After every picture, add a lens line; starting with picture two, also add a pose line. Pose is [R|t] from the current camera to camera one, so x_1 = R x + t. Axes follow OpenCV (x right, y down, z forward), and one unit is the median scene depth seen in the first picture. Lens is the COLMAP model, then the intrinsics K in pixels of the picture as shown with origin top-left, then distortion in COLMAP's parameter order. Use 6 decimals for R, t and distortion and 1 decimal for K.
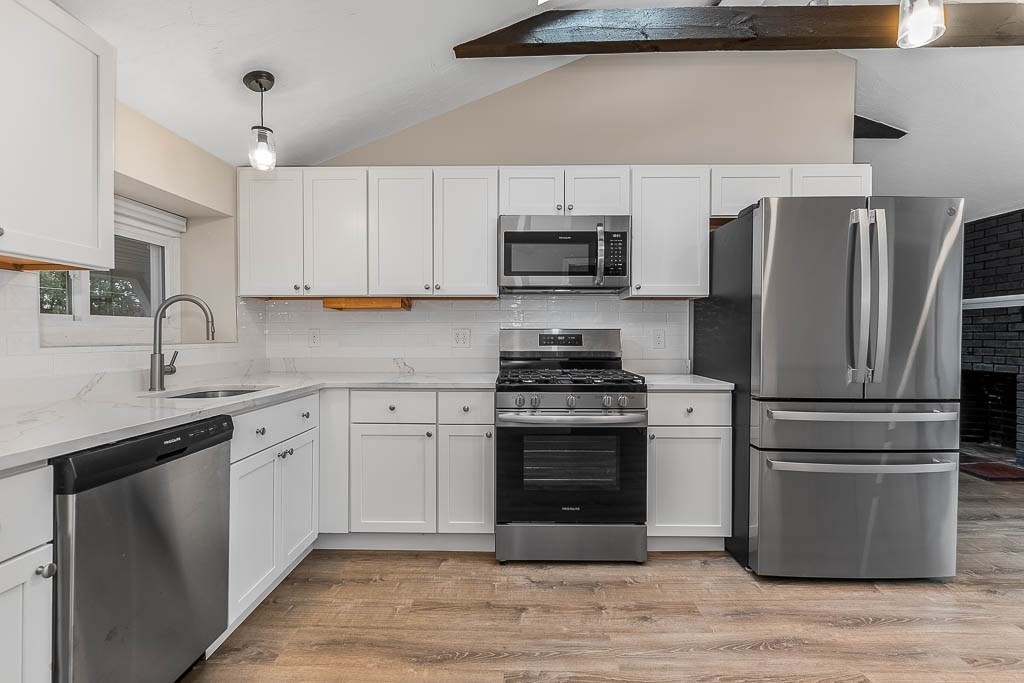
lens RADIAL K [[478.4, 0, 512.0], [0, 478.4, 341.5], [0, 0, 1]] dist [-0.001337, -0.000218]
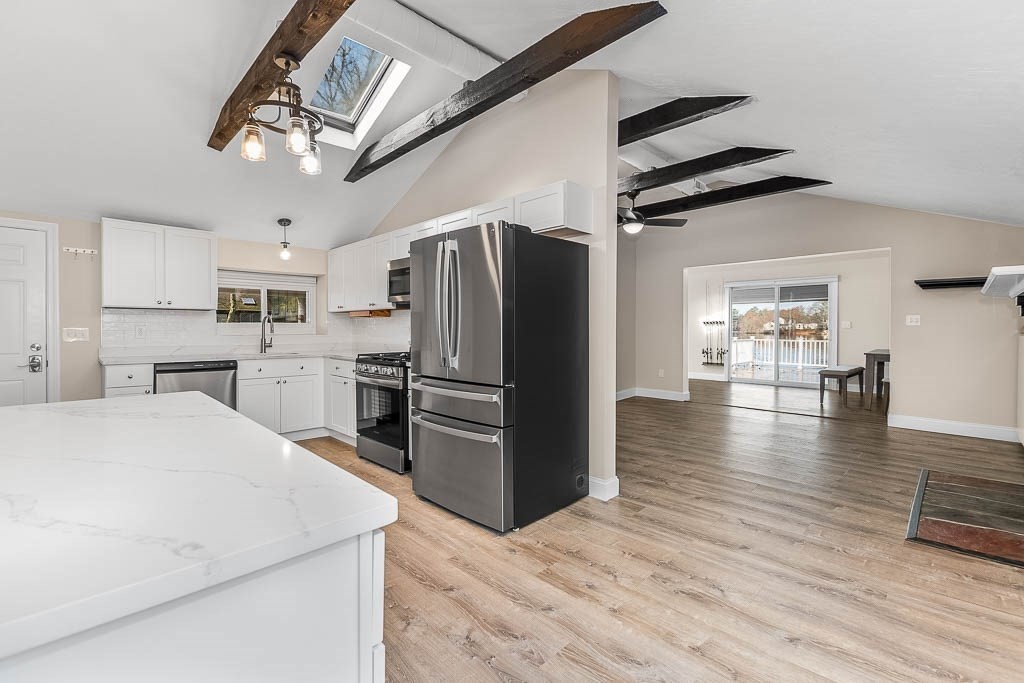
lens RADIAL K [[443.2, 0, 514.8], [0, 443.2, 329.9], [0, 0, 1]] dist [0.003359, -0.000894]
pose [[0.722207, 0.000602, -0.691676, 1.551538], [-0.007479, 0.999948, -0.006938, -0.011193], [0.691636, 0.010184, 0.722174, 0.183743]]
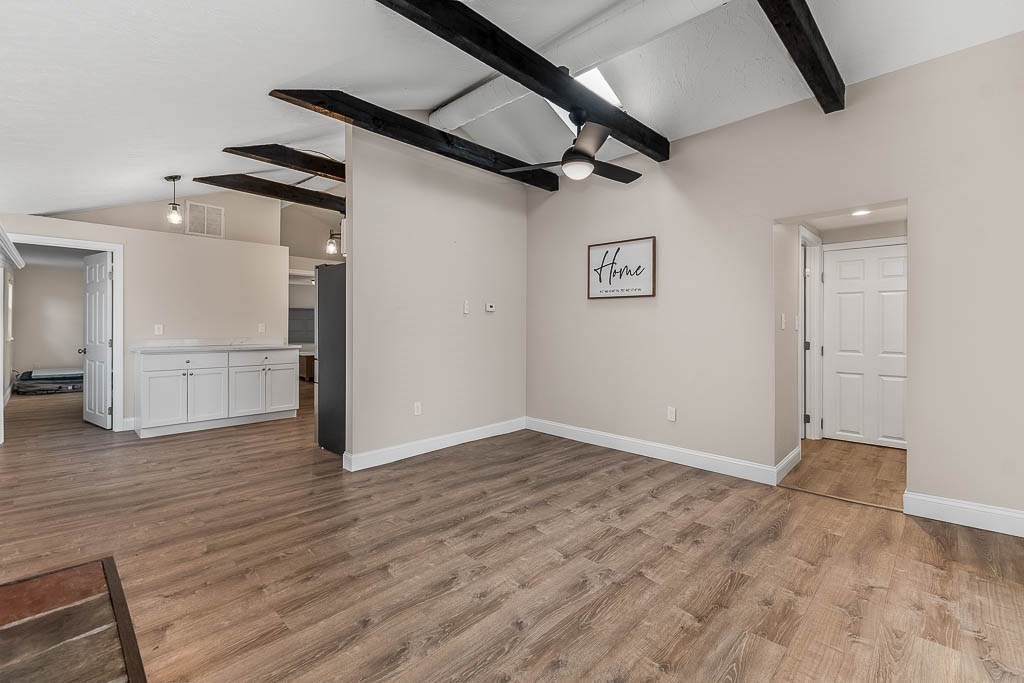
lens RADIAL K [[454.6, 0, 518.6], [0, 454.6, 330.3], [0, 0, 1]] dist [0.000306, -0.000405]
pose [[-0.684980, -0.002884, -0.728556, 1.605707], [-0.020430, 0.999675, 0.015251, -0.052374], [0.728276, 0.025331, -0.684816, 2.719182]]
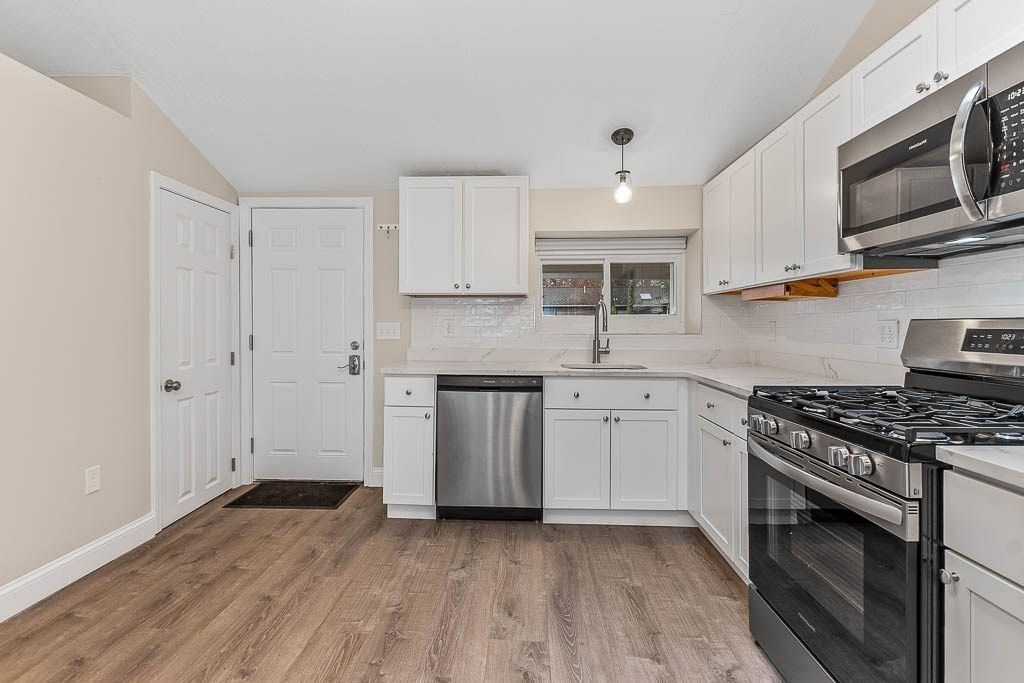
lens RADIAL K [[483.0, 0, 506.4], [0, 483.0, 330.2], [0, 0, 1]] dist [-0.001890, 0.000093]
pose [[-0.026305, 0.008767, -0.999616, 0.714978], [-0.013182, 0.999872, 0.009116, -0.014100], [0.999567, 0.013416, -0.026186, 0.622578]]
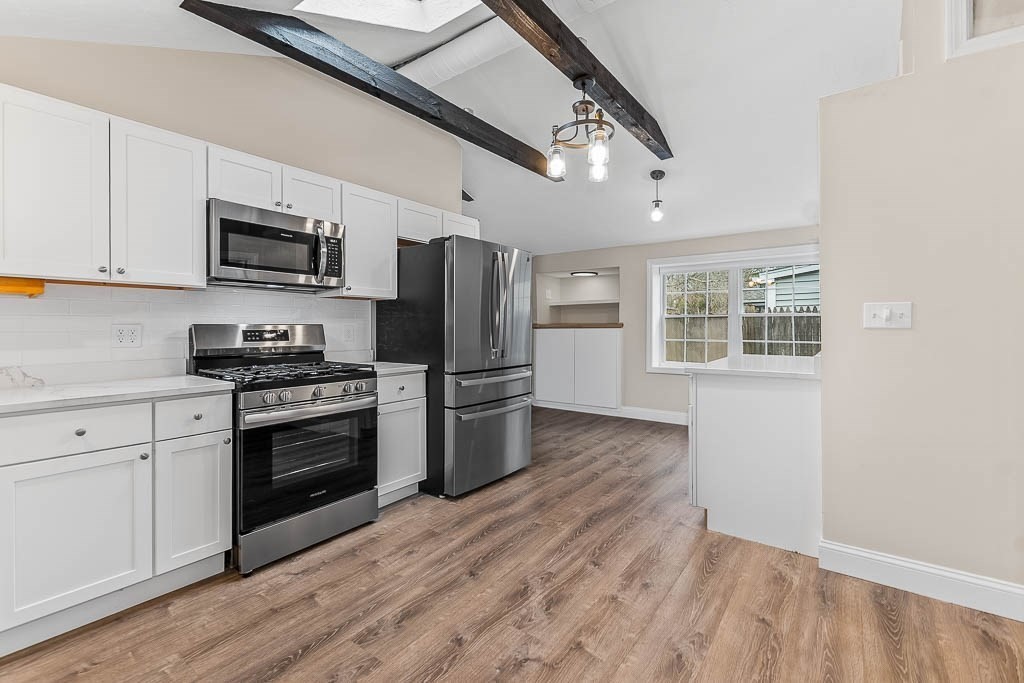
lens RADIAL K [[443.2, 0, 514.8], [0, 443.2, 329.9], [0, 0, 1]] dist [0.003359, -0.000894]
pose [[0.585515, -0.009079, 0.810611, -0.409416], [0.017114, 0.999853, -0.001163, -0.005881], [-0.810481, 0.014554, 0.585584, 0.059800]]
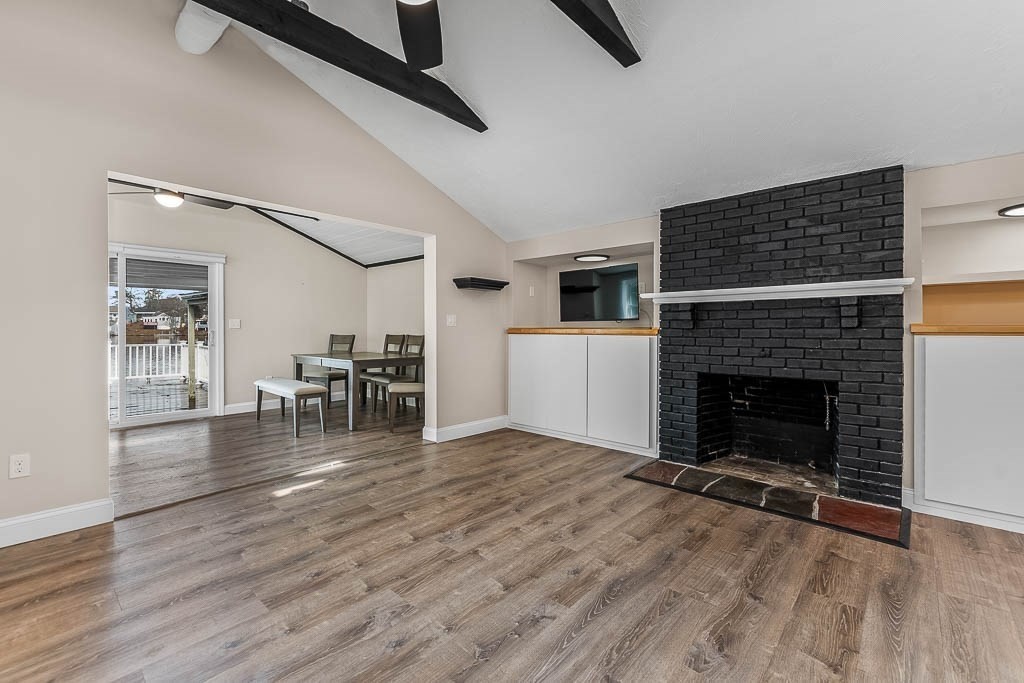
lens RADIAL K [[454.6, 0, 518.6], [0, 454.6, 330.3], [0, 0, 1]] dist [0.000306, -0.000405]
pose [[0.651254, -0.004760, 0.758845, 0.219384], [0.010719, 0.999938, -0.002926, -0.034490], [-0.758784, 0.010040, 0.651265, 1.491426]]
